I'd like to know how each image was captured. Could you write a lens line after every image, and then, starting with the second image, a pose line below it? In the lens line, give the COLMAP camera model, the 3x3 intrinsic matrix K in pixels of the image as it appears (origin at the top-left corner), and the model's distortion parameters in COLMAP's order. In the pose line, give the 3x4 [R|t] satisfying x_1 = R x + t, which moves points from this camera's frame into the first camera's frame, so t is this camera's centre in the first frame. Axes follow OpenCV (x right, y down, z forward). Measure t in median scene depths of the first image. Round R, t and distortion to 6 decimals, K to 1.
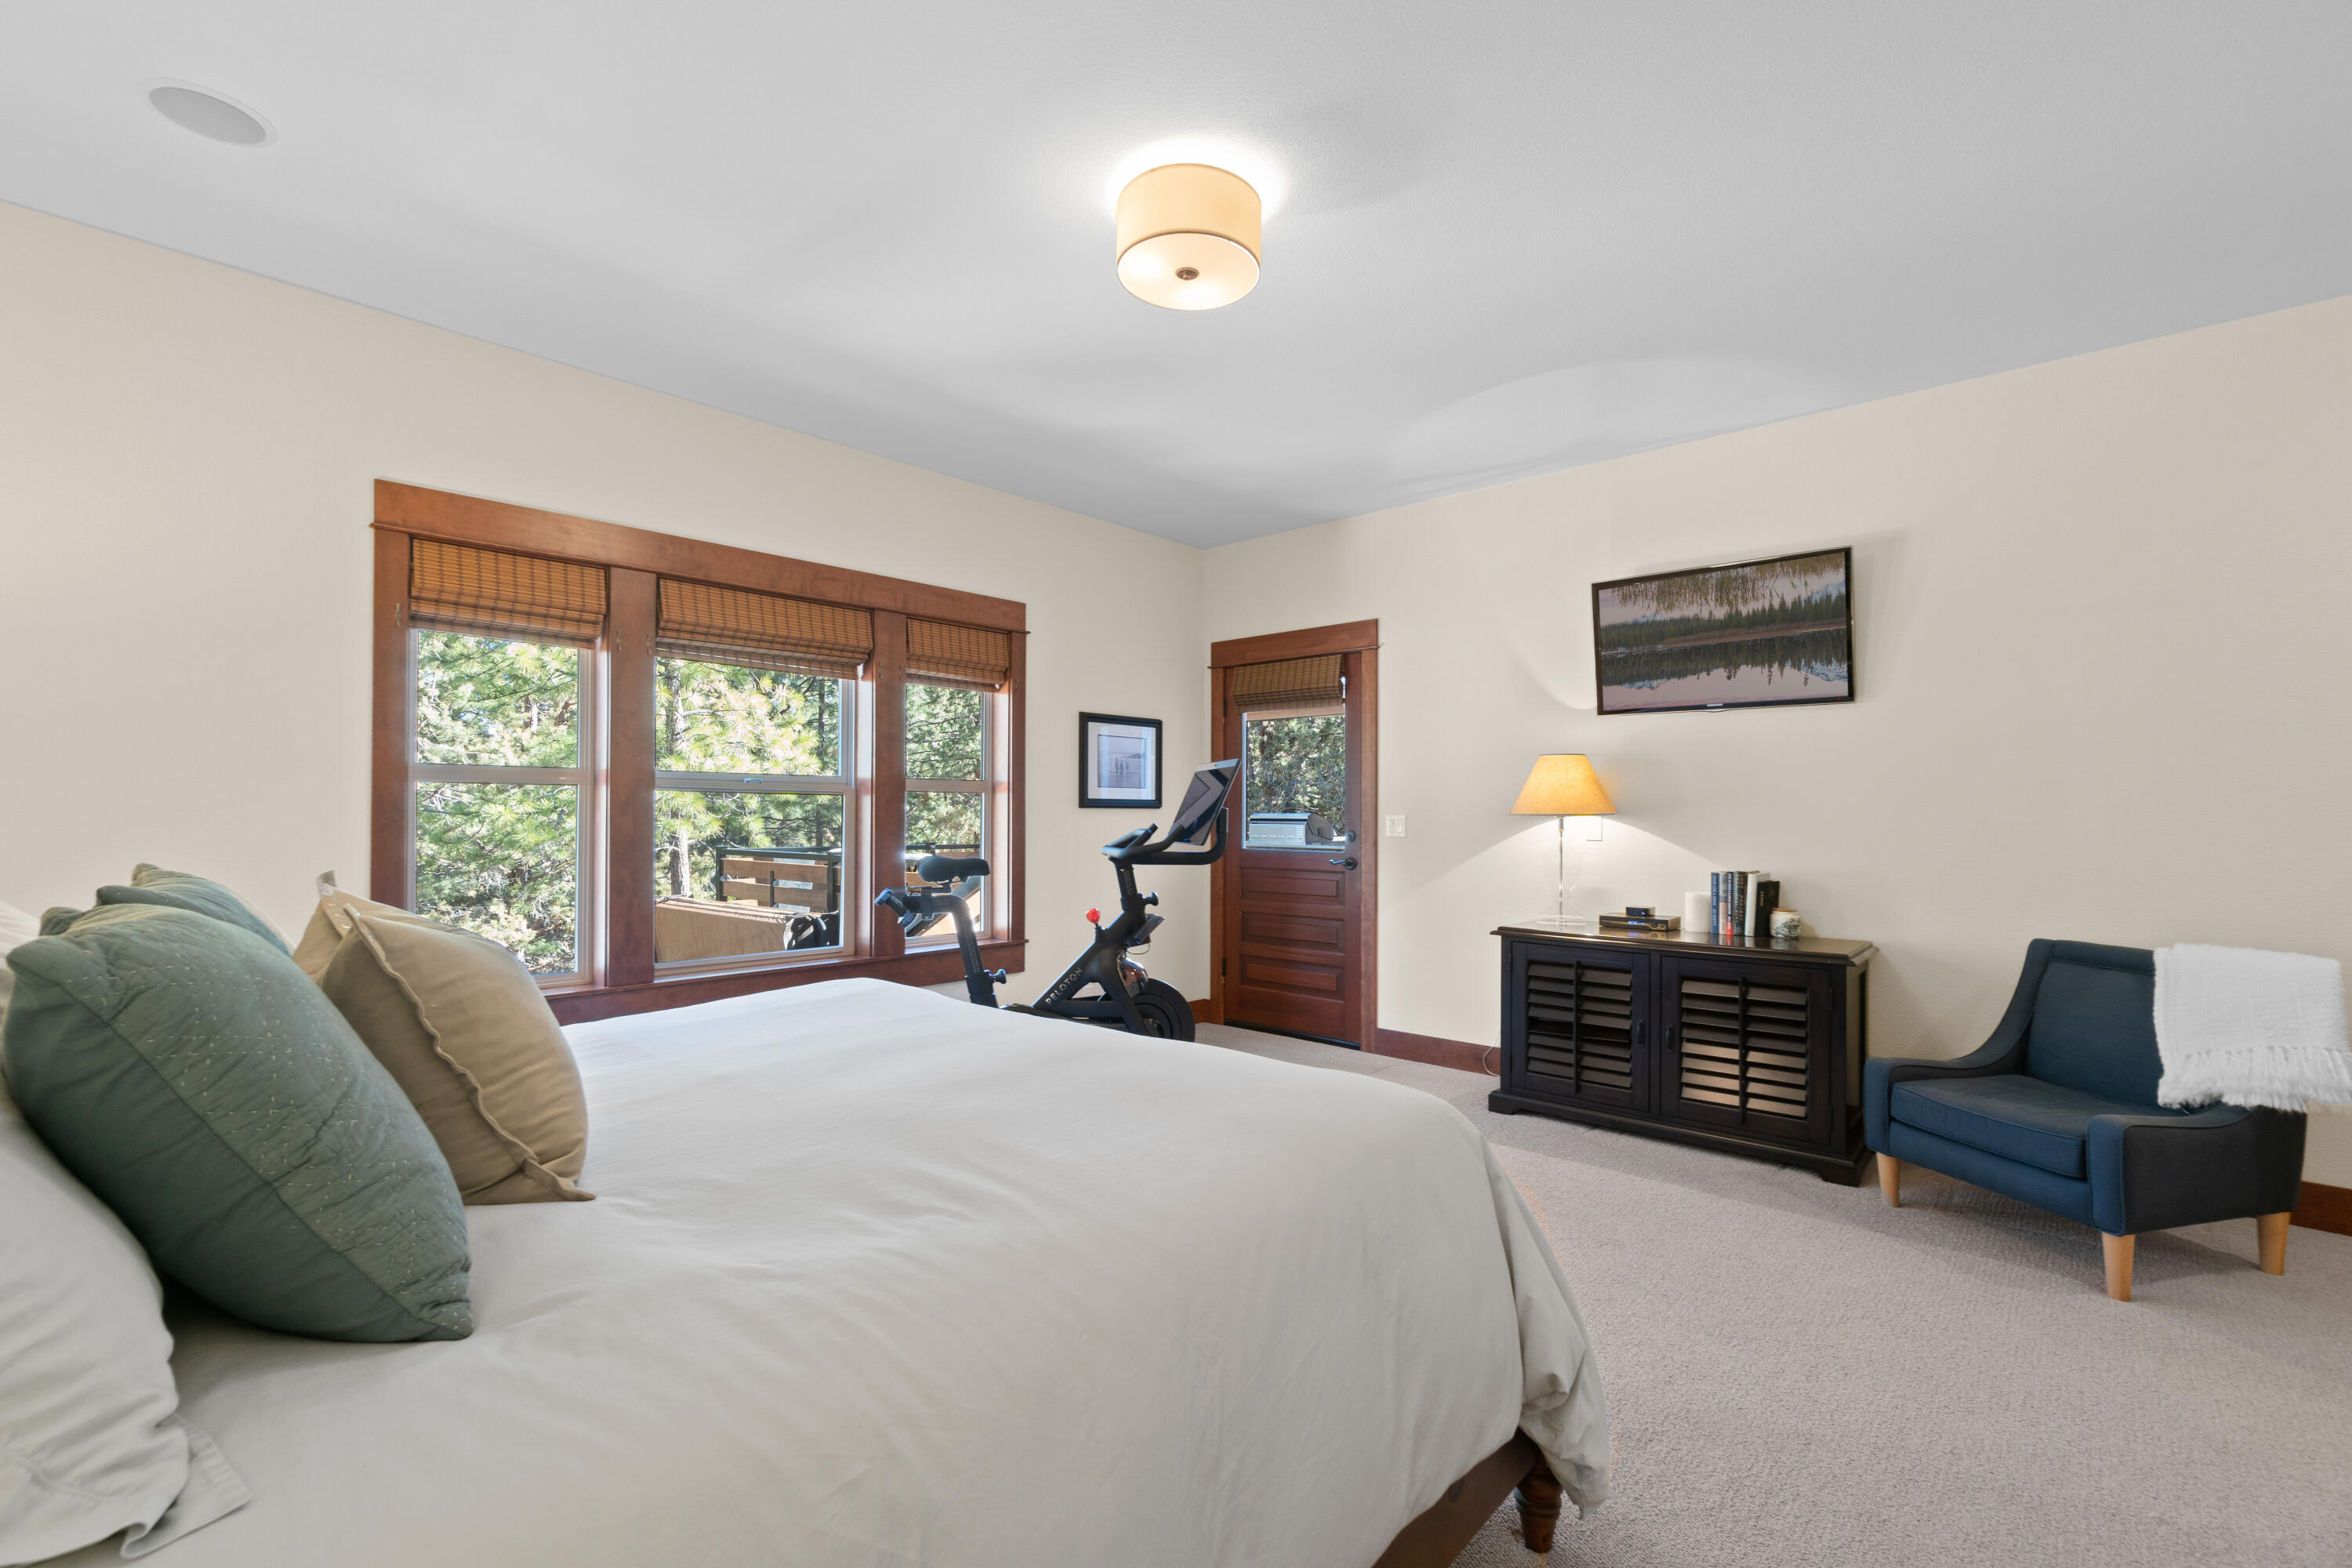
lens RADIAL K [[1022.5, 0, 1176.3], [0, 1022.5, 791.6], [0, 0, 1]] dist [-0.004634, 0.002044]
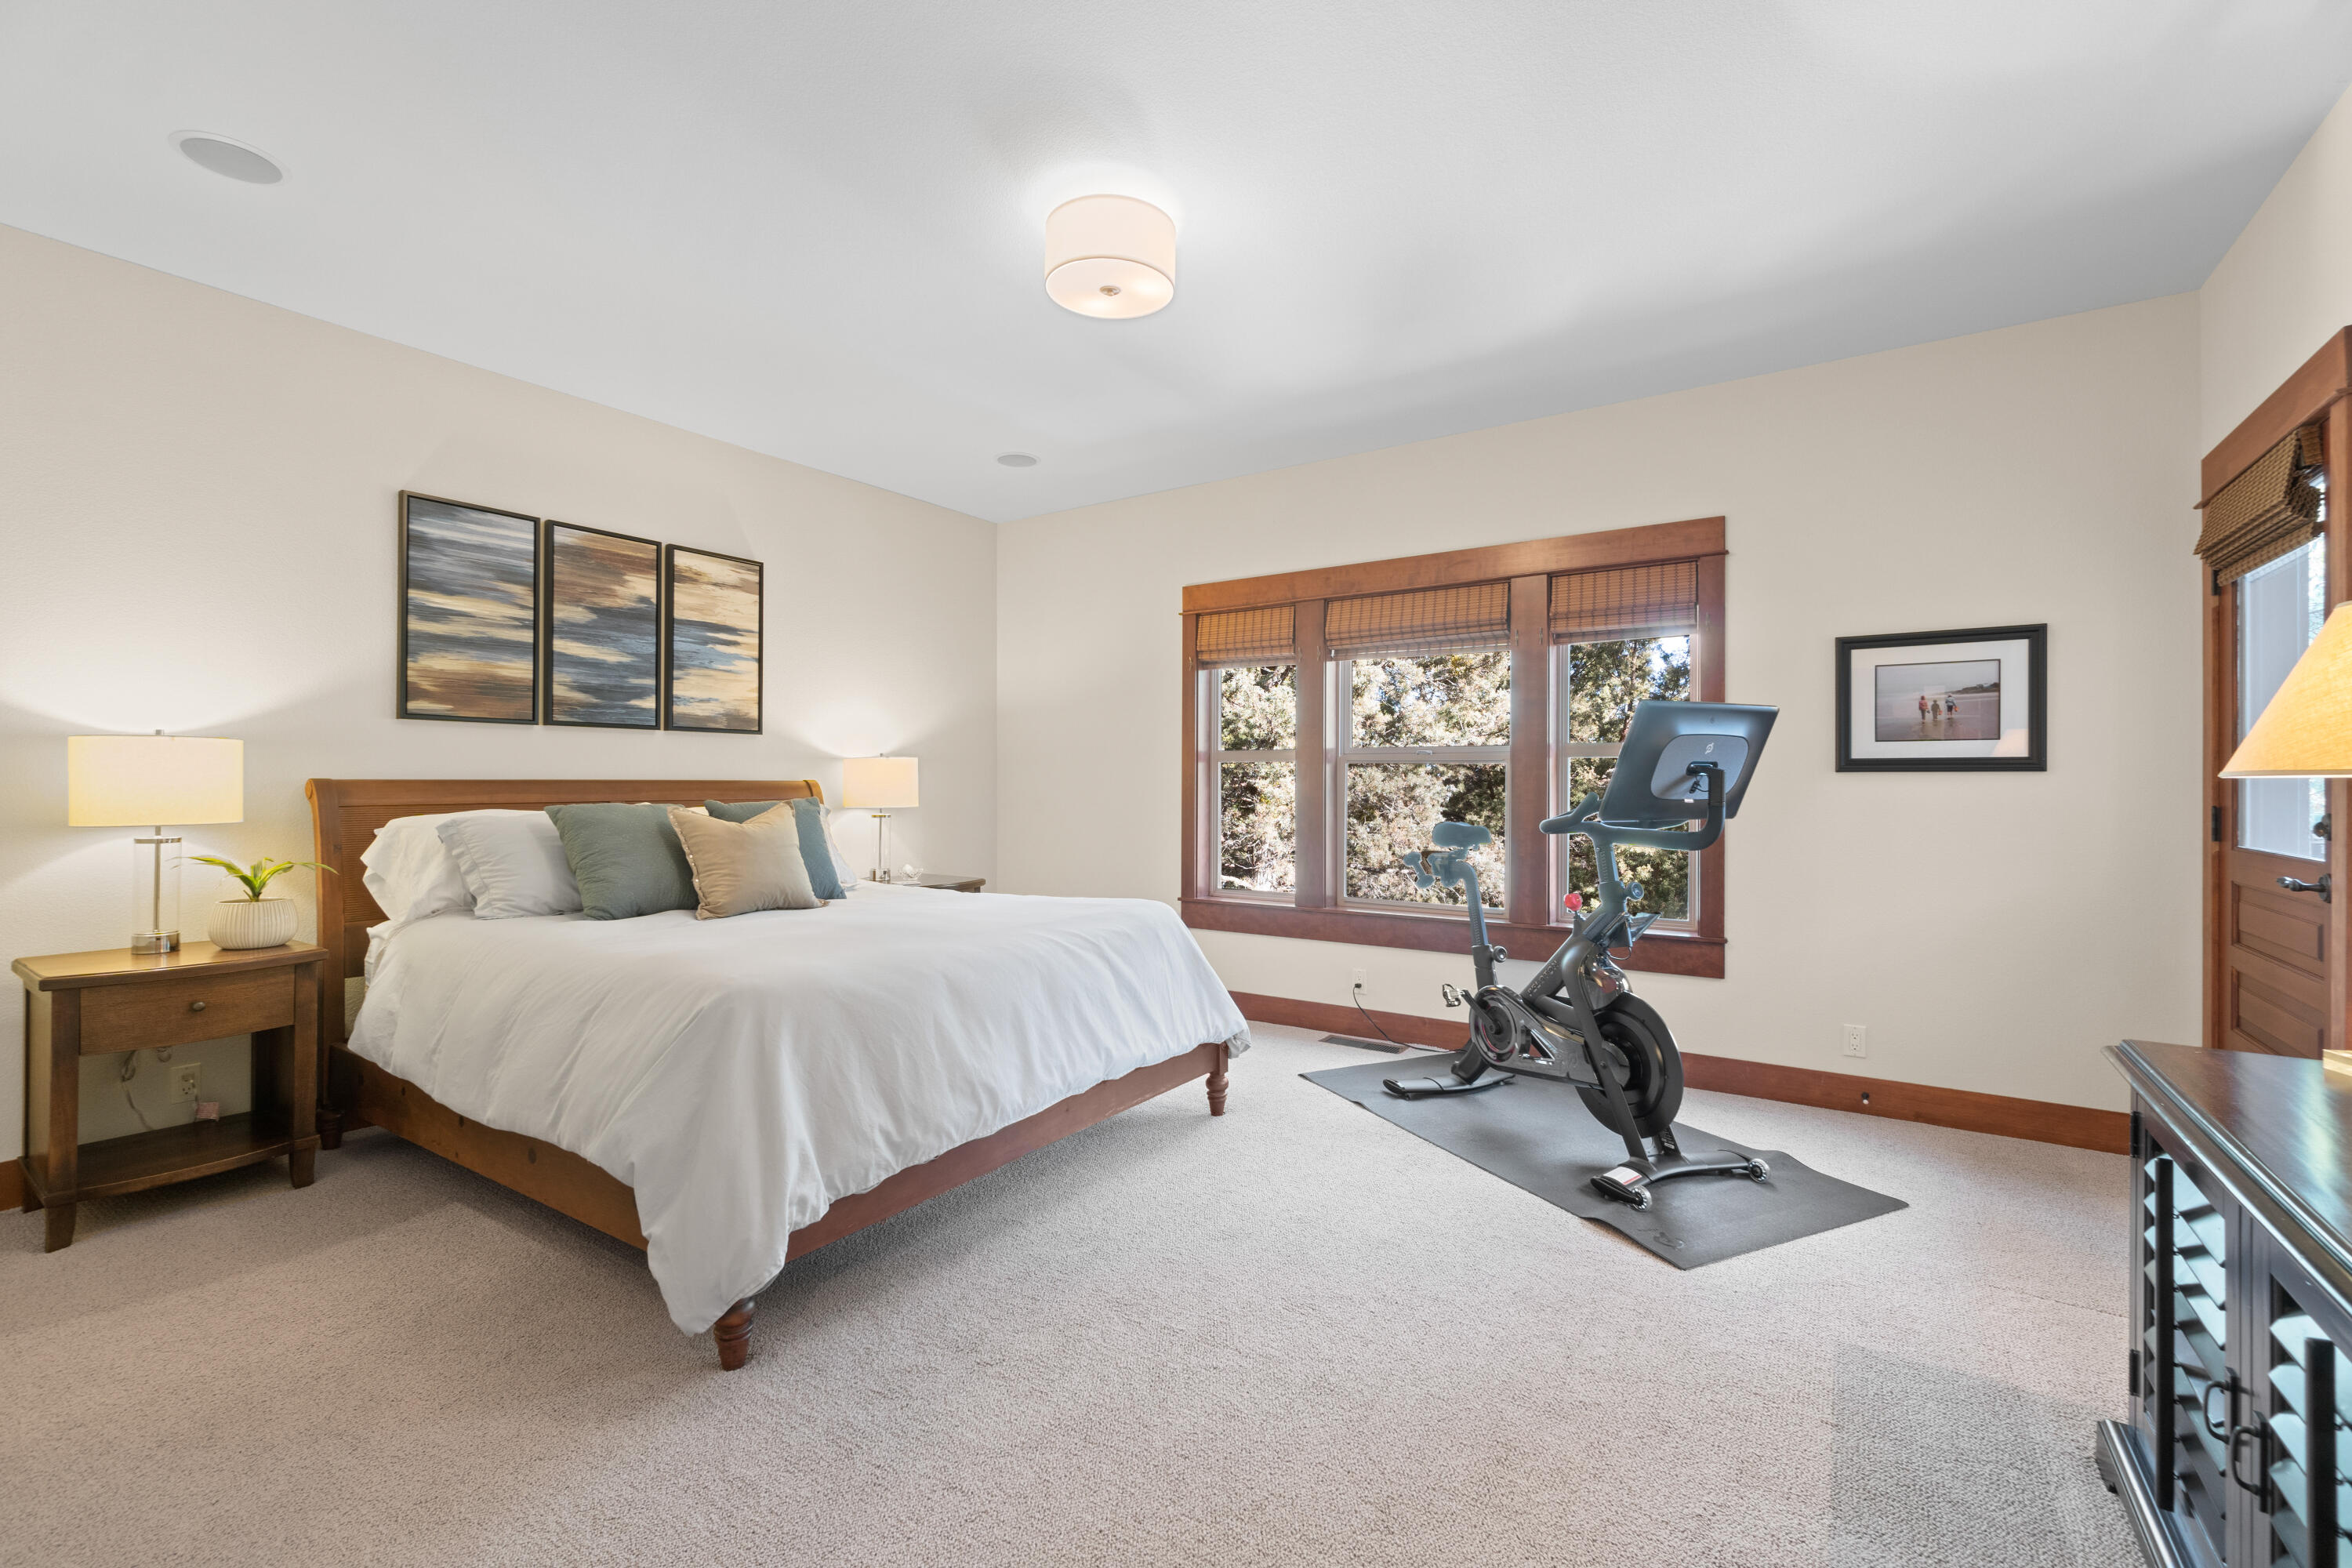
lens RADIAL K [[1022.5, 0, 1183.0], [0, 1022.5, 784.8], [0, 0, 1]] dist [-0.004634, 0.002044]
pose [[0.151821, -0.015790, -0.988282, 0.591758], [0.011404, 0.999834, -0.014222, 0.032602], [0.988342, -0.009111, 0.151975, 0.480757]]
